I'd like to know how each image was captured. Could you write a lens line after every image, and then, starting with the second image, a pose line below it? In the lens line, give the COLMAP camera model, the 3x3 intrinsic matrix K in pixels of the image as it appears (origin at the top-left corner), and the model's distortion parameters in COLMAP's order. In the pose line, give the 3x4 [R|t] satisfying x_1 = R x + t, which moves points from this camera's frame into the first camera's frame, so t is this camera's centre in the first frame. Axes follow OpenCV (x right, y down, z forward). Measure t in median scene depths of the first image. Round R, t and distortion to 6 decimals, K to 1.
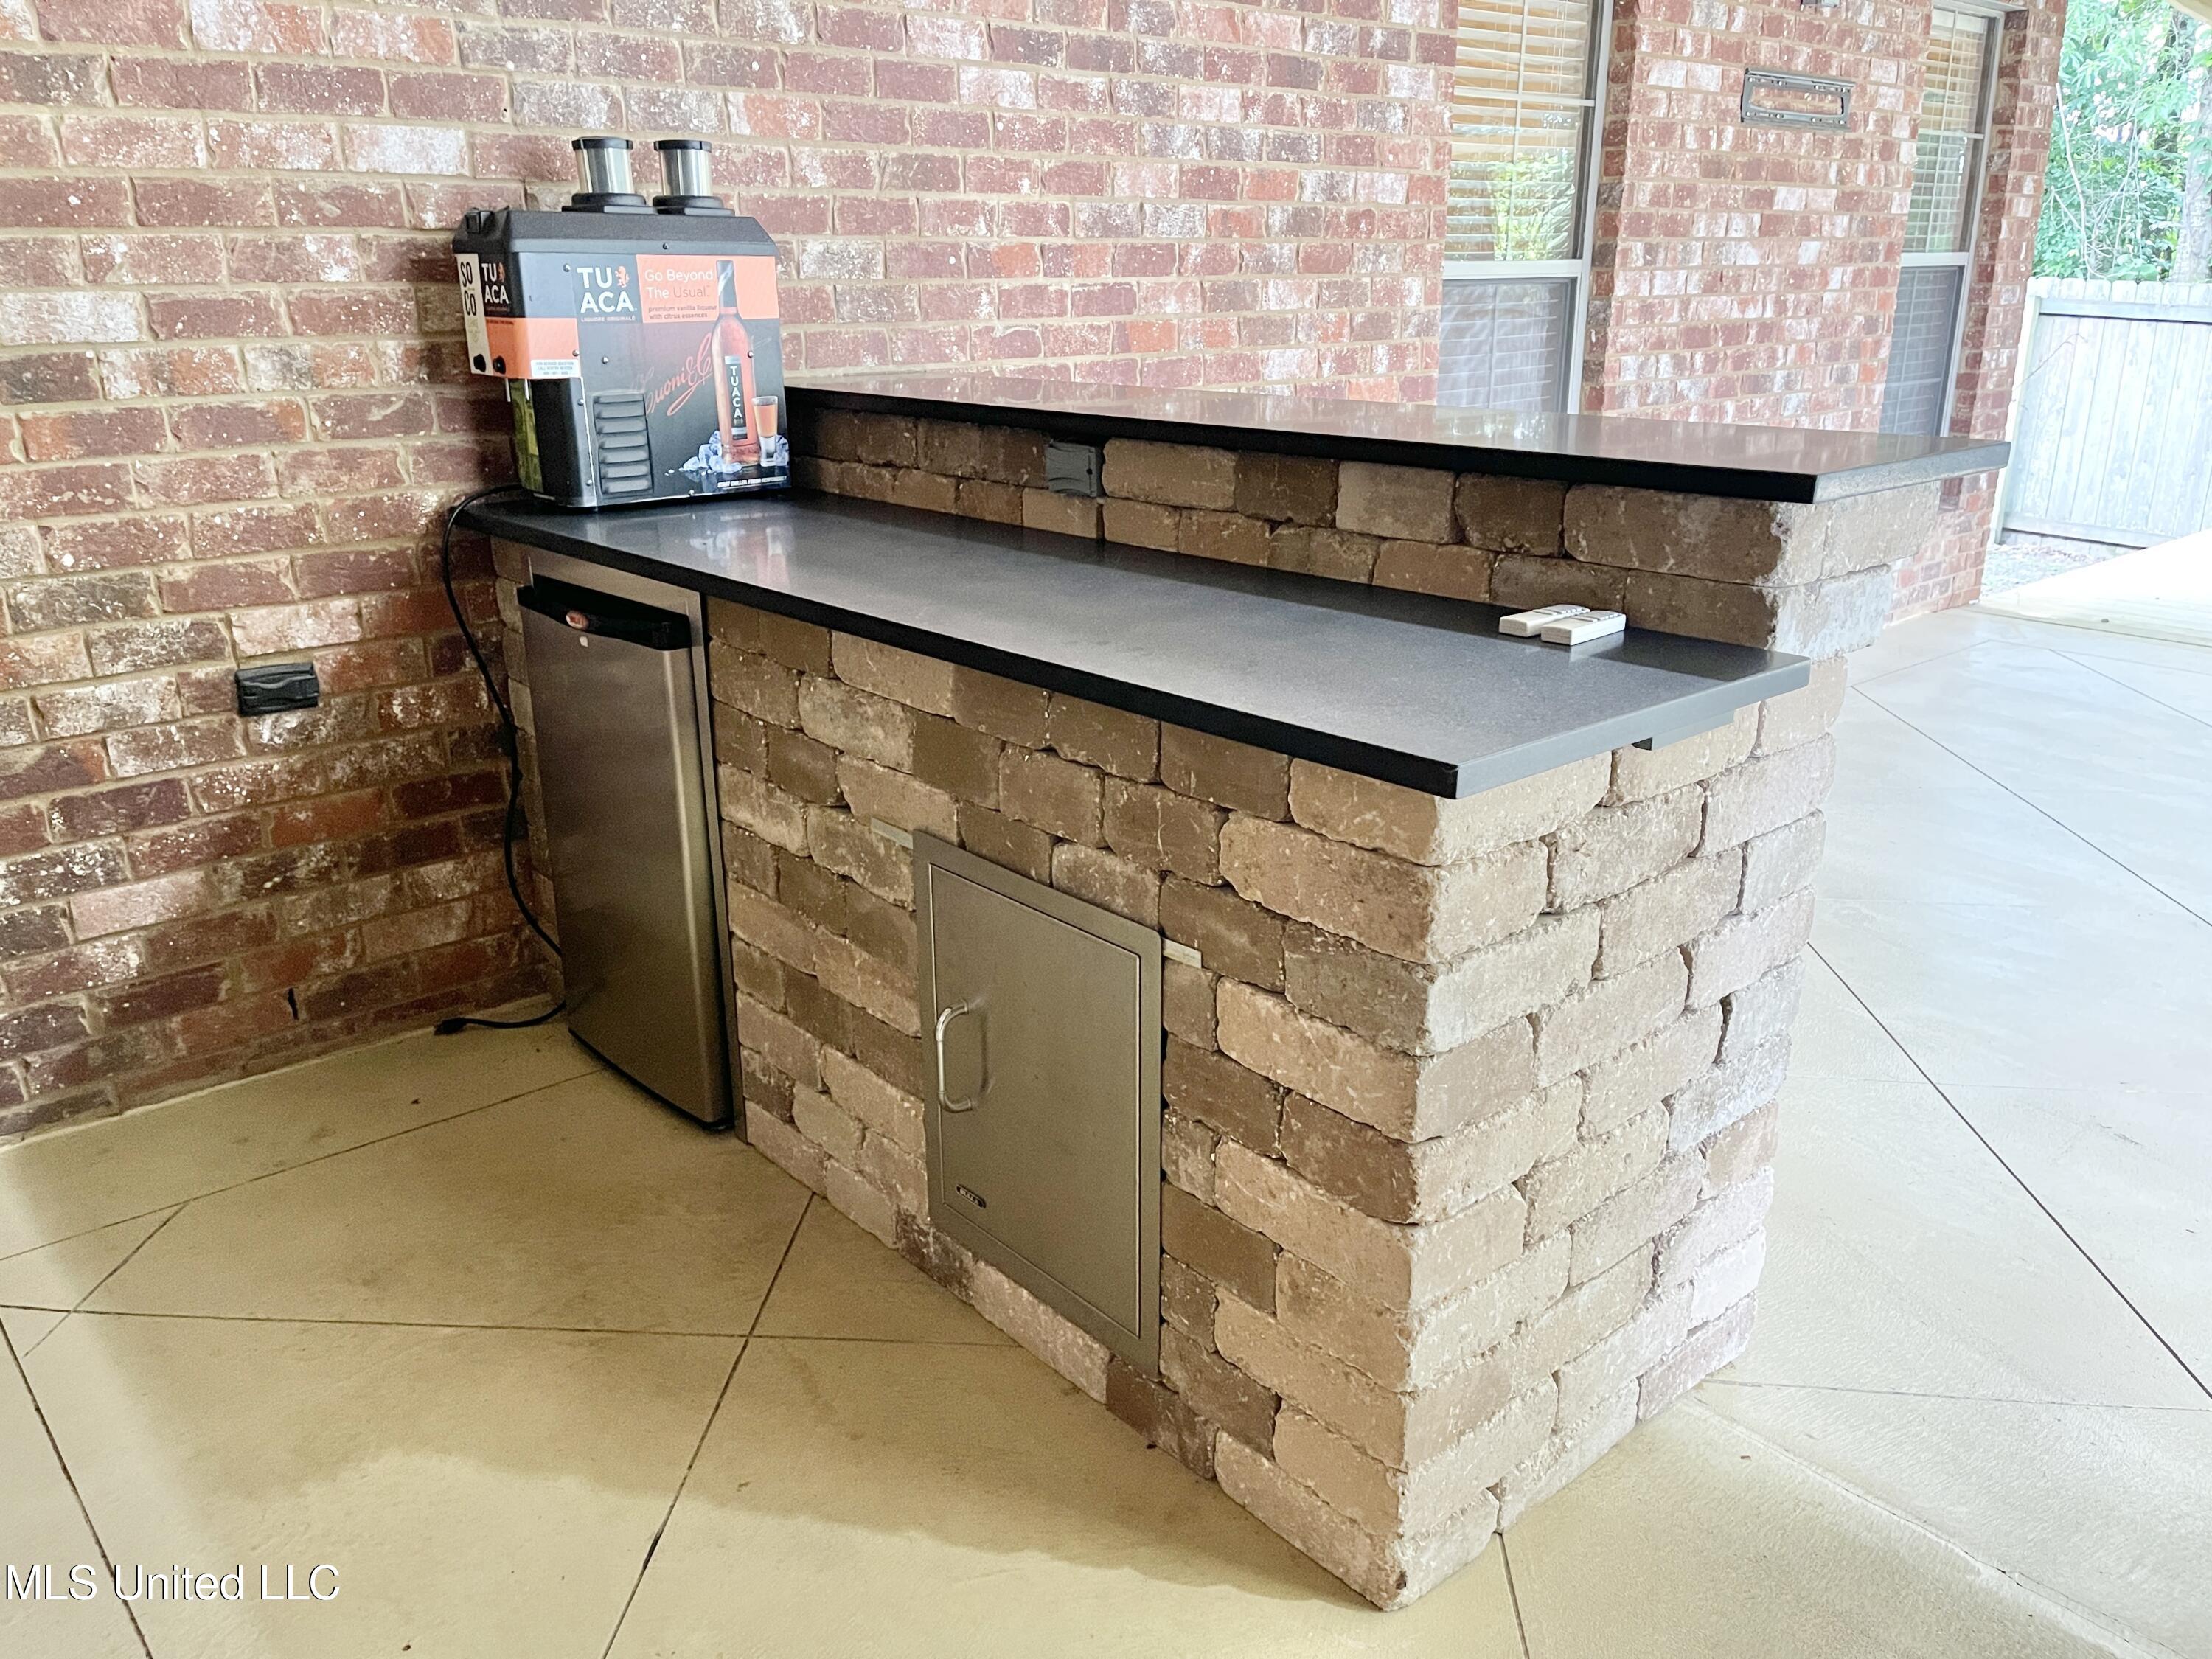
lens RADIAL K [[1682.5, 0, 1106.0], [0, 1682.5, 829.5], [0, 0, 1]] dist [0.070834, -0.088117]
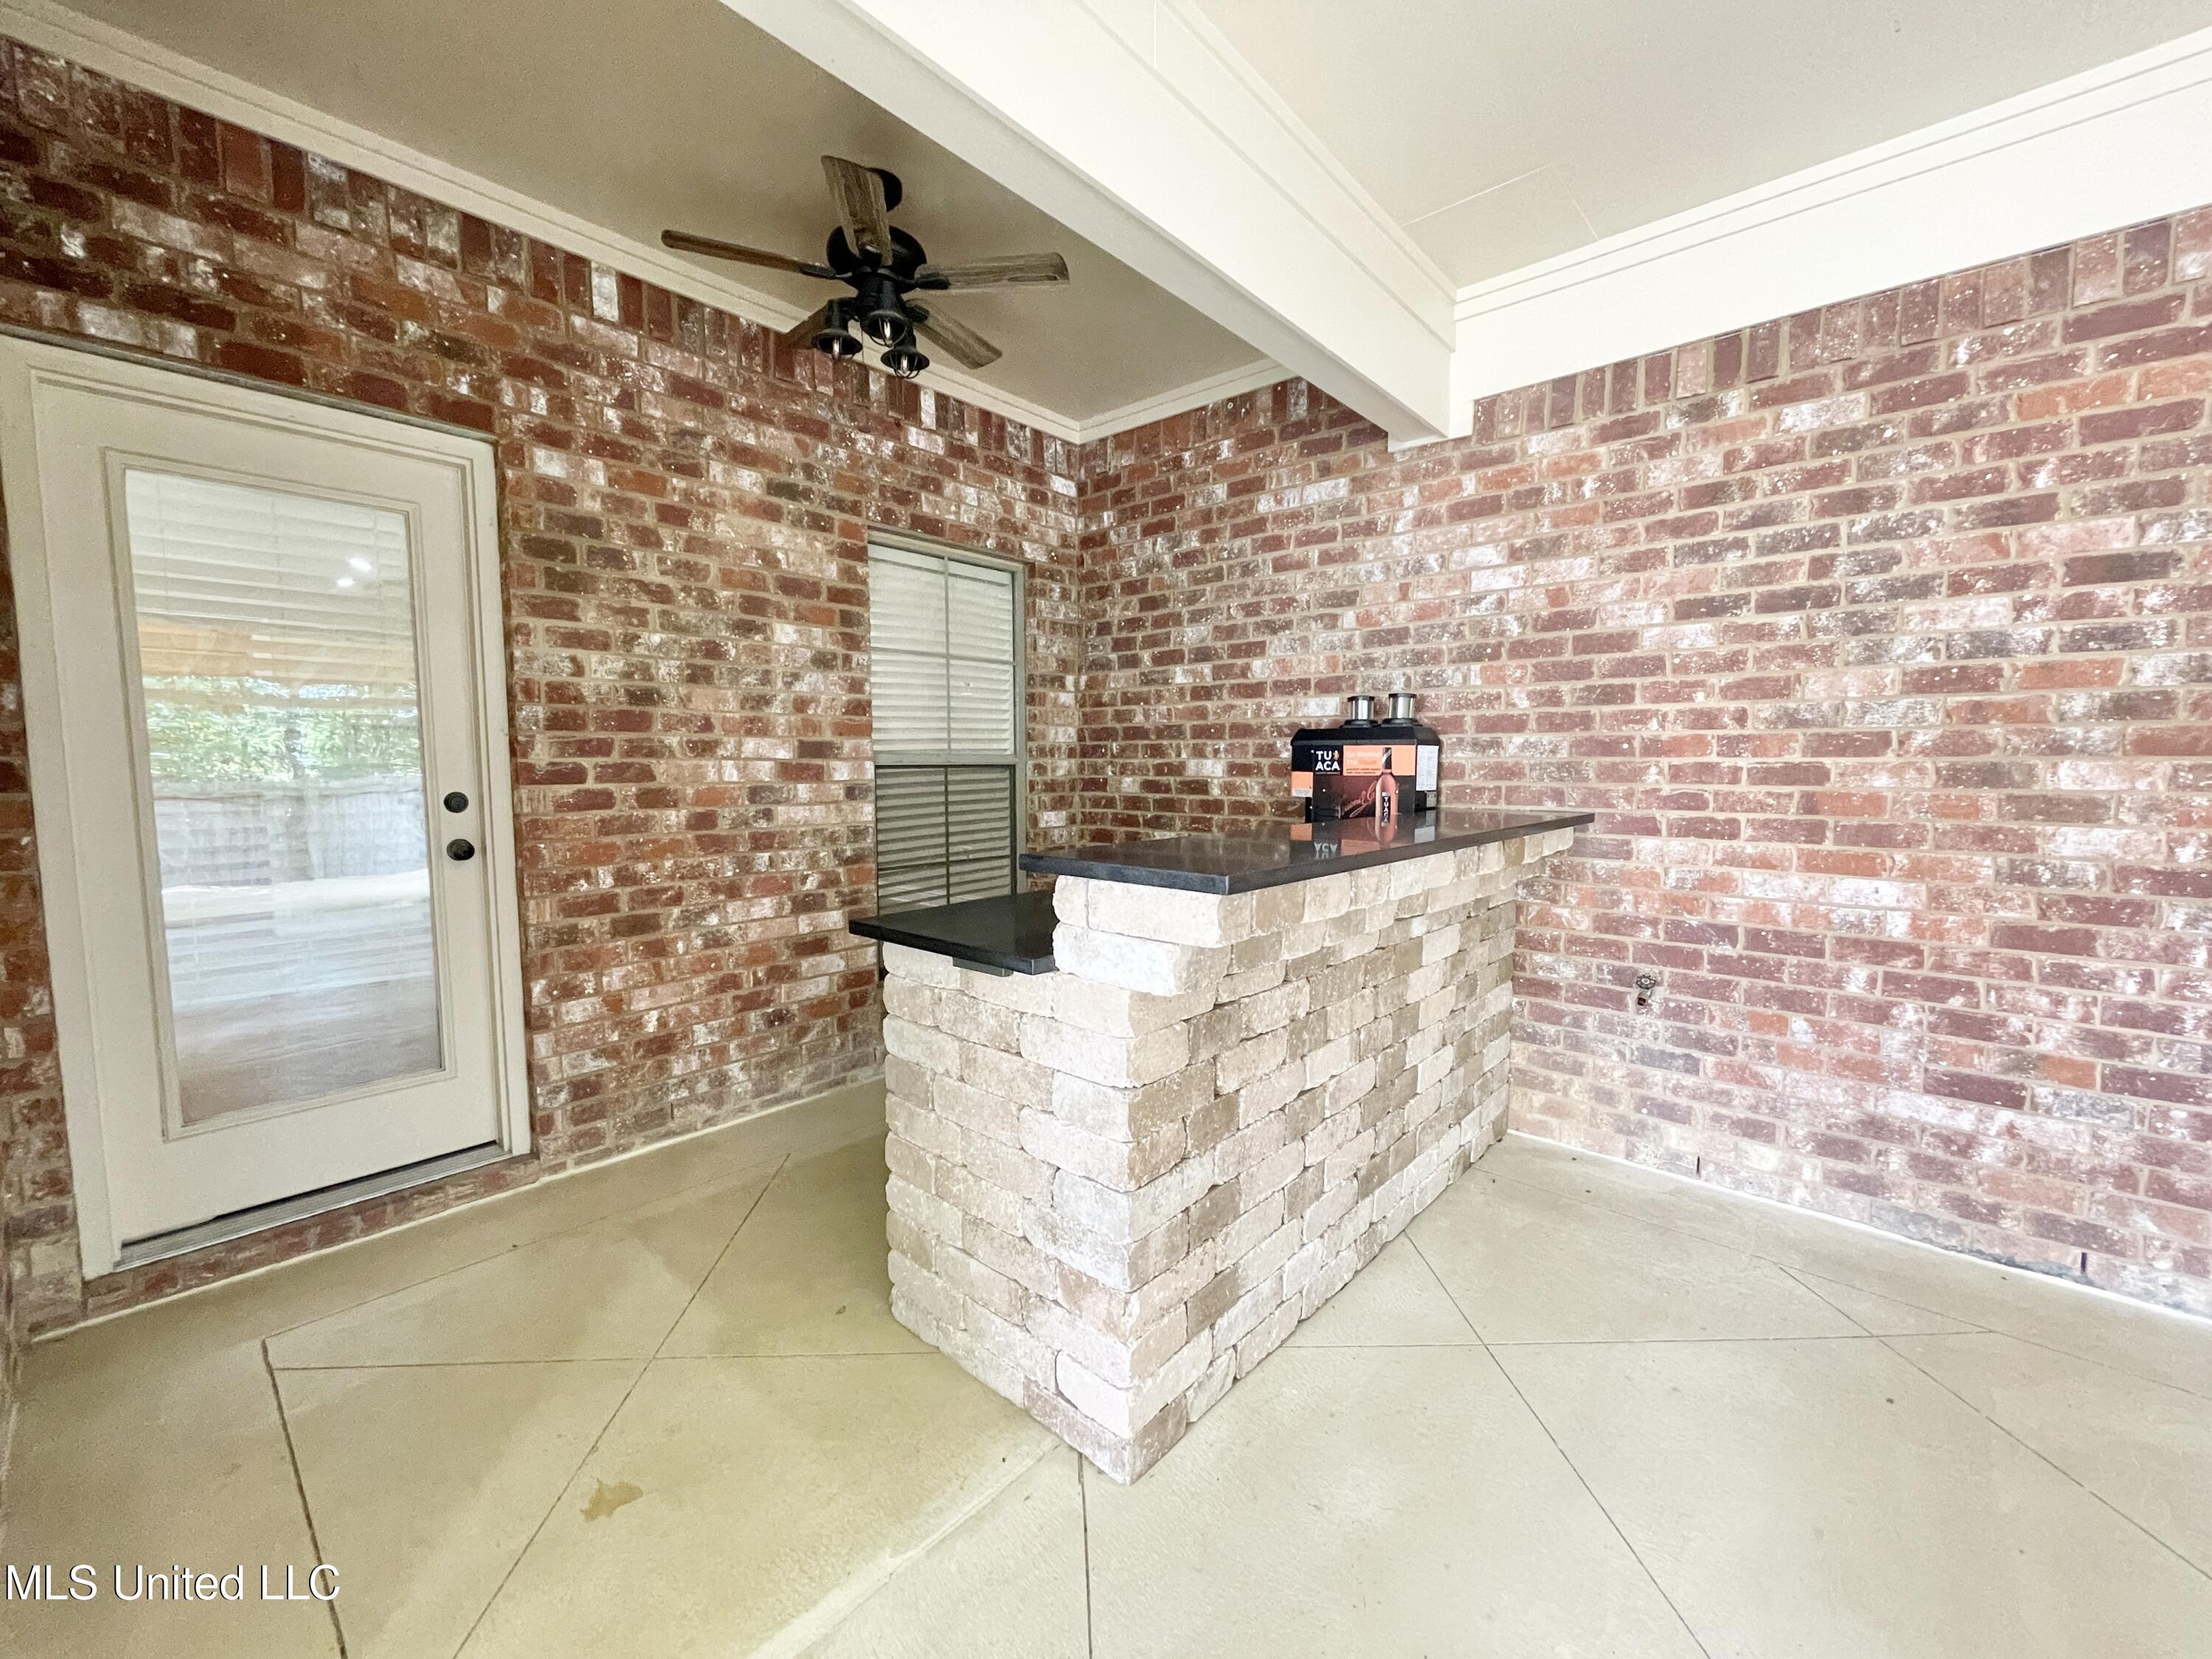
lens RADIAL K [[896.4, 0, 1097.6], [0, 896.4, 836.5], [0, 0, 1]] dist [-0.000497, 0.000207]
pose [[0.115225, 0.091044, -0.989158, 0.466949], [-0.314368, 0.947950, 0.050631, -0.103428], [0.942282, 0.305126, 0.137849, 0.321189]]
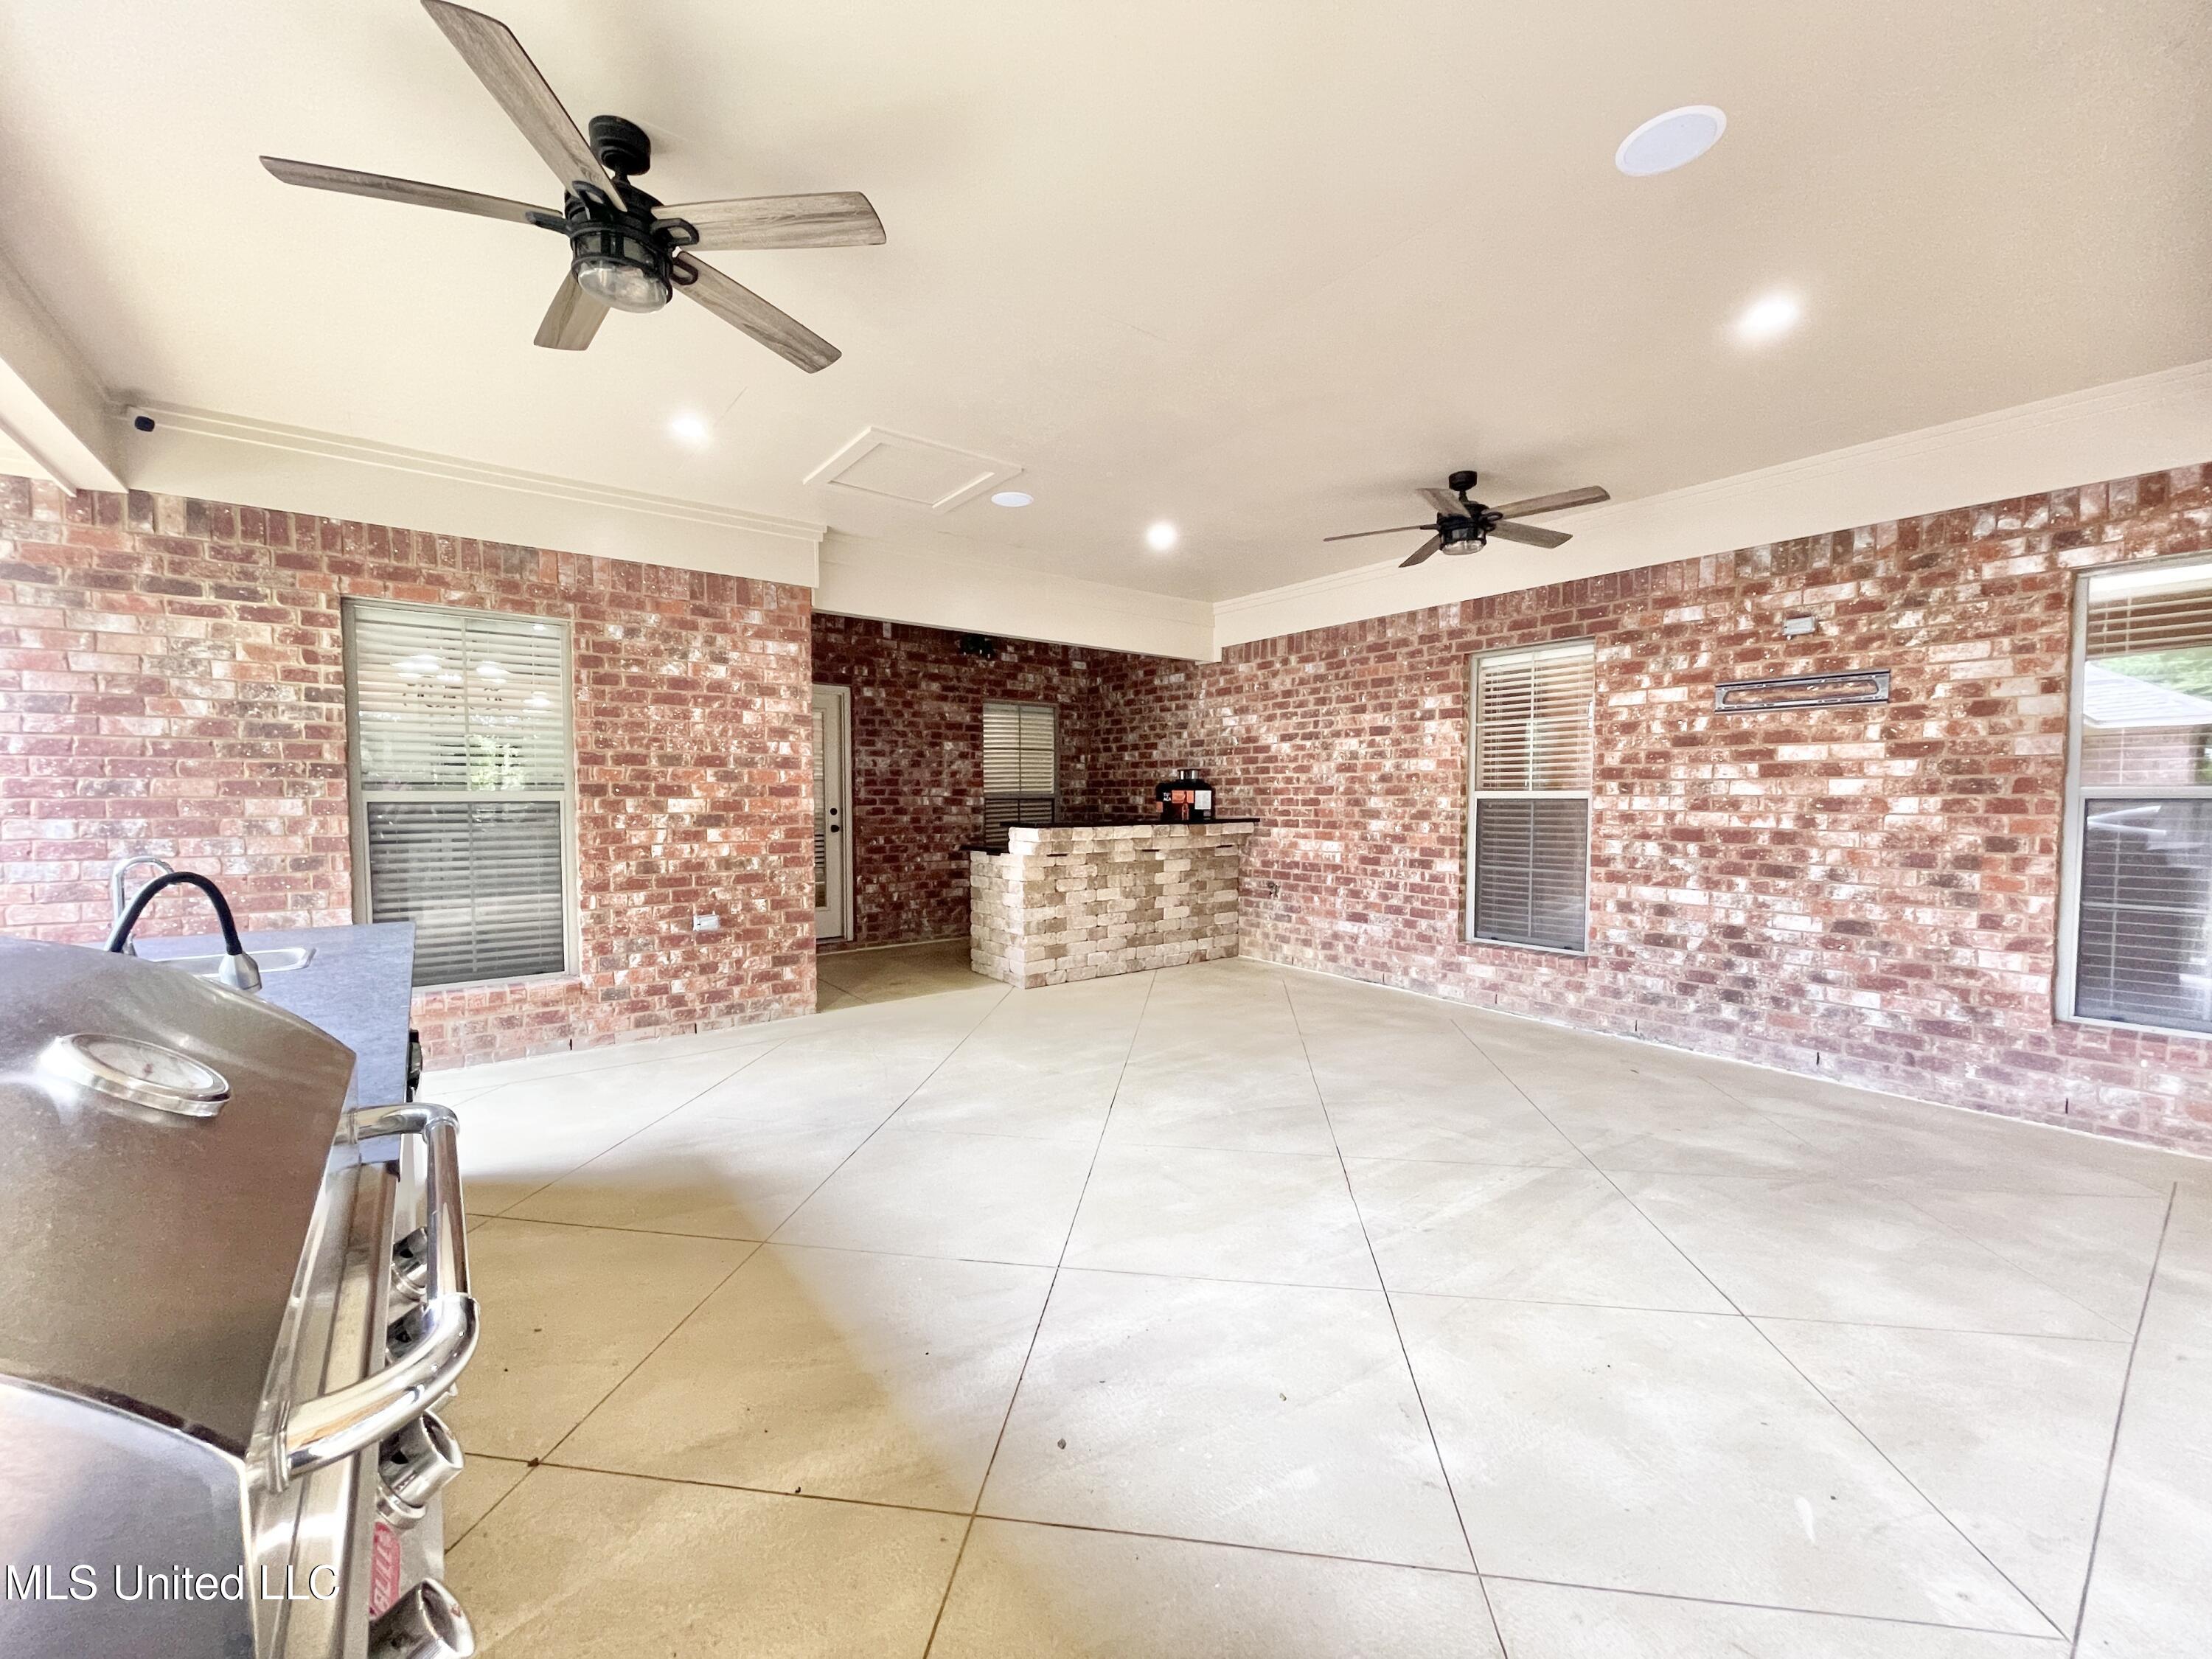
lens RADIAL K [[890.0, 0, 1096.7], [0, 890.0, 837.2], [0, 0, 1]] dist [0.000183, -0.000202]
pose [[-0.073121, 0.053513, -0.995886, 1.357146], [-0.313709, 0.946639, 0.073901, -0.184335], [0.946700, 0.317822, -0.052431, 0.538971]]
